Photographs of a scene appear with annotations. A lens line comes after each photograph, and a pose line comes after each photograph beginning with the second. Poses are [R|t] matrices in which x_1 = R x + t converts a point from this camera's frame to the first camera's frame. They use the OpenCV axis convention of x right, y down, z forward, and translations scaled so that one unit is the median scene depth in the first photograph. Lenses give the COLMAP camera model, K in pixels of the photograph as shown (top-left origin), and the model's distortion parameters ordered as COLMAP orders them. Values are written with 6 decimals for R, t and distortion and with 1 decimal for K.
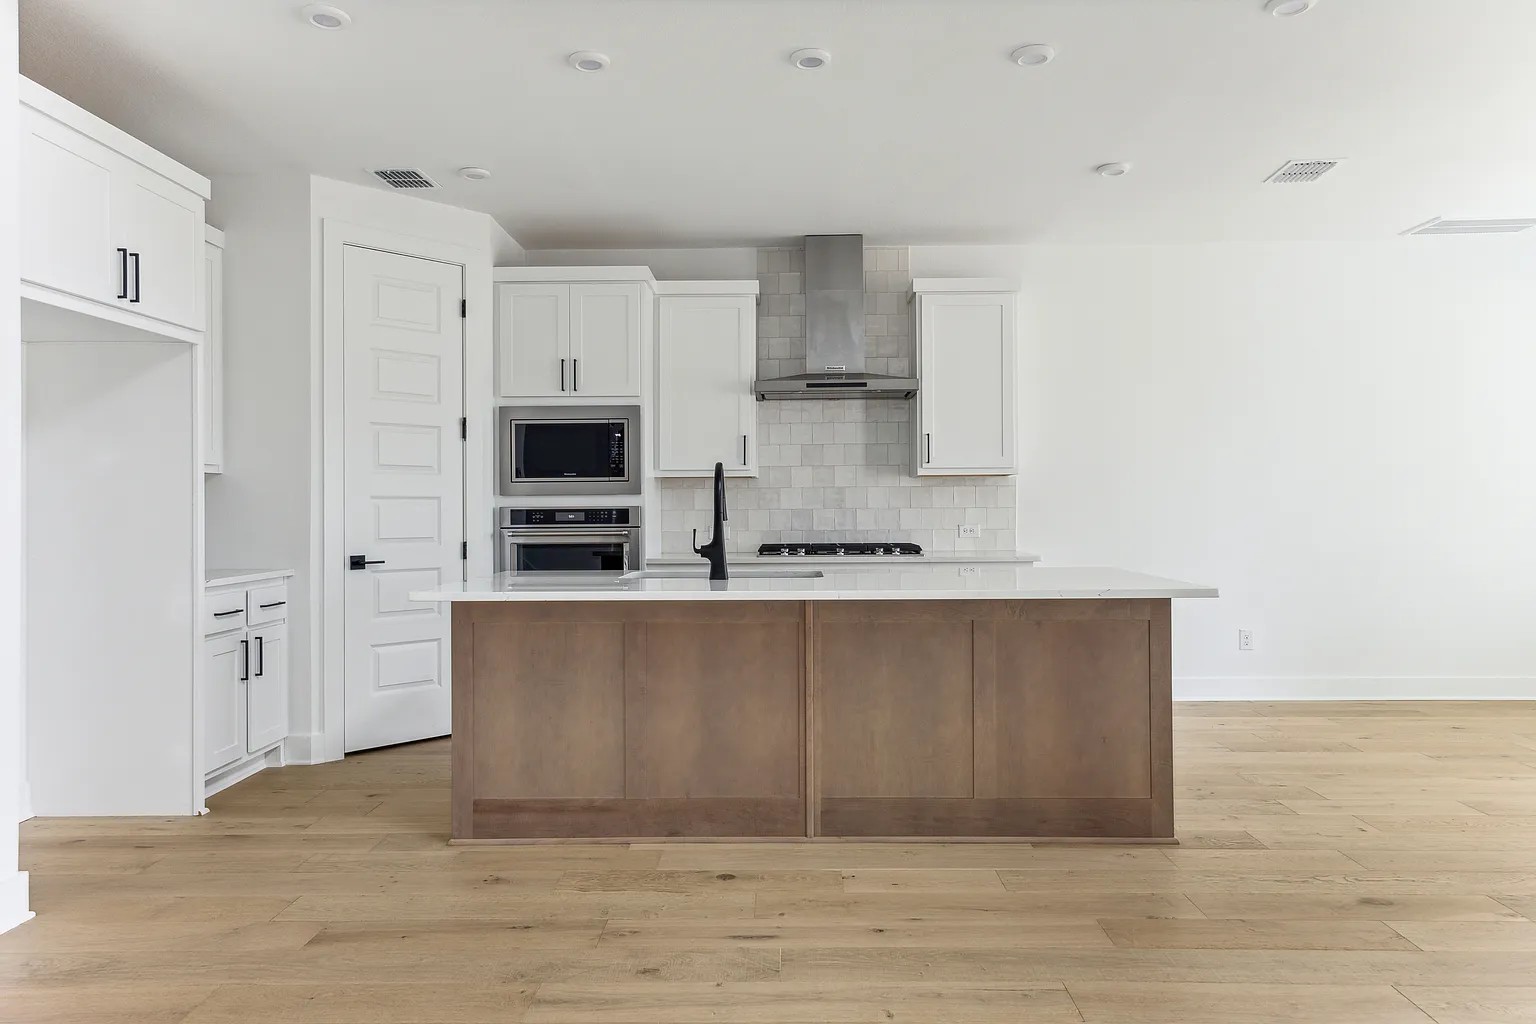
lens RADIAL K [[967.8, 0, 768.0], [0, 967.8, 512.0], [0, 0, 1]] dist [-0.001241, -0.000886]
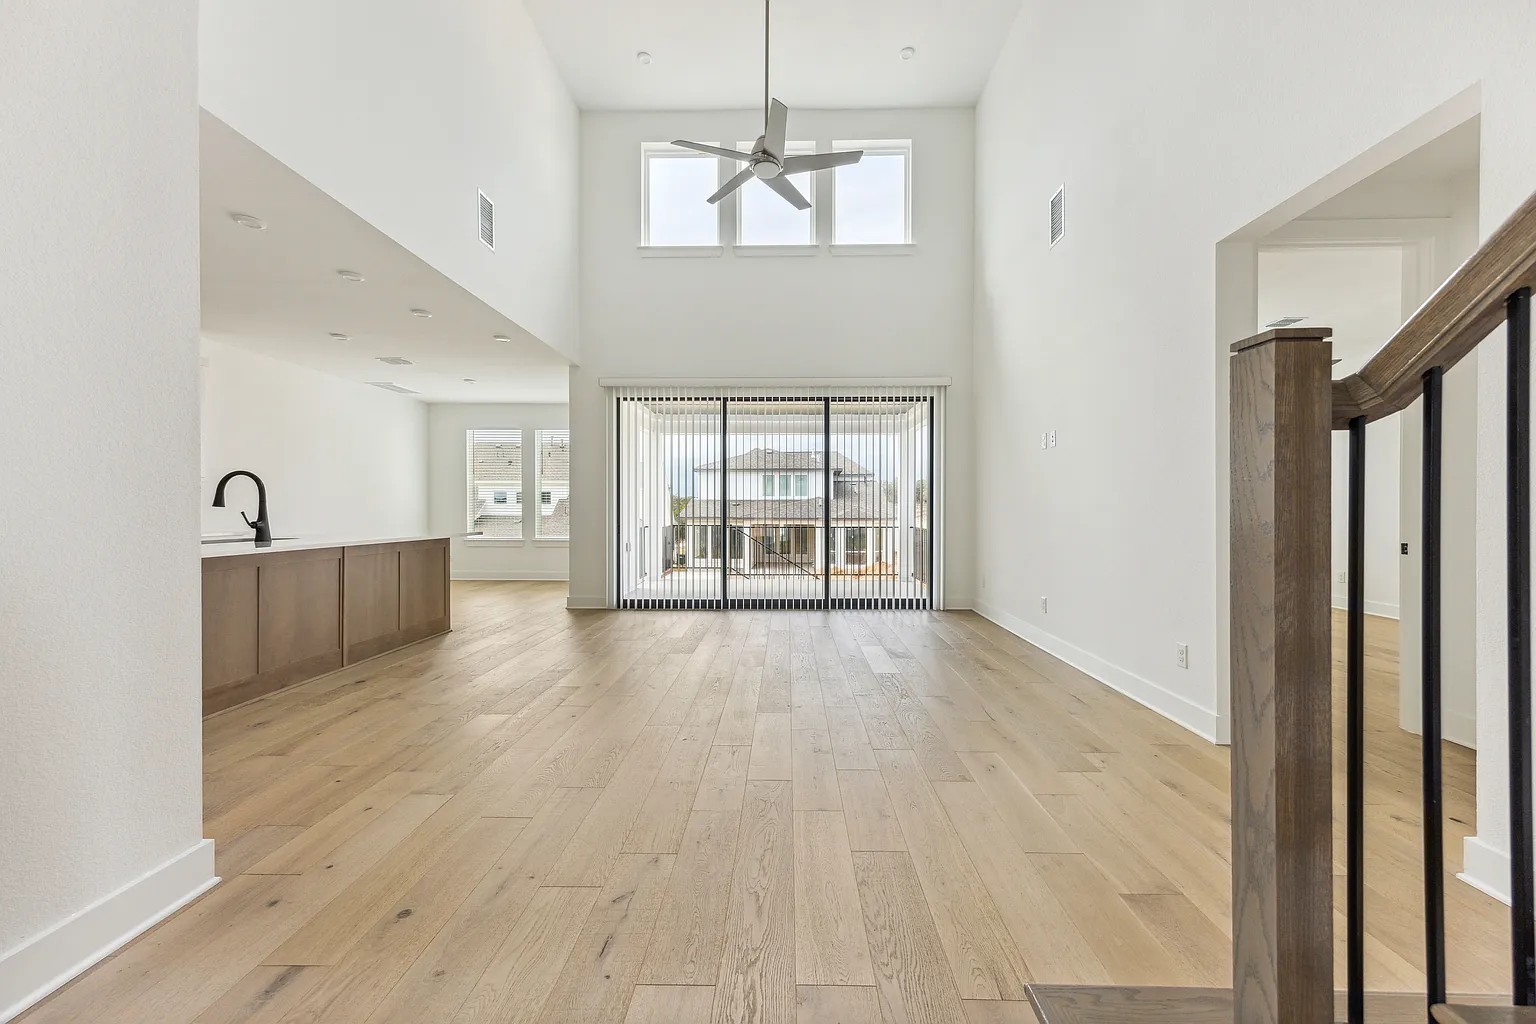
lens RADIAL K [[585.5, 0, 768.0], [0, 585.5, 512.0], [0, 0, 1]] dist [-0.000210, -0.000464]
pose [[0.019620, 0.003099, 0.999803, -1.127868], [-0.000083, 0.999995, -0.003098, 0.023790], [-0.999808, -0.000022, 0.019620, 0.112342]]
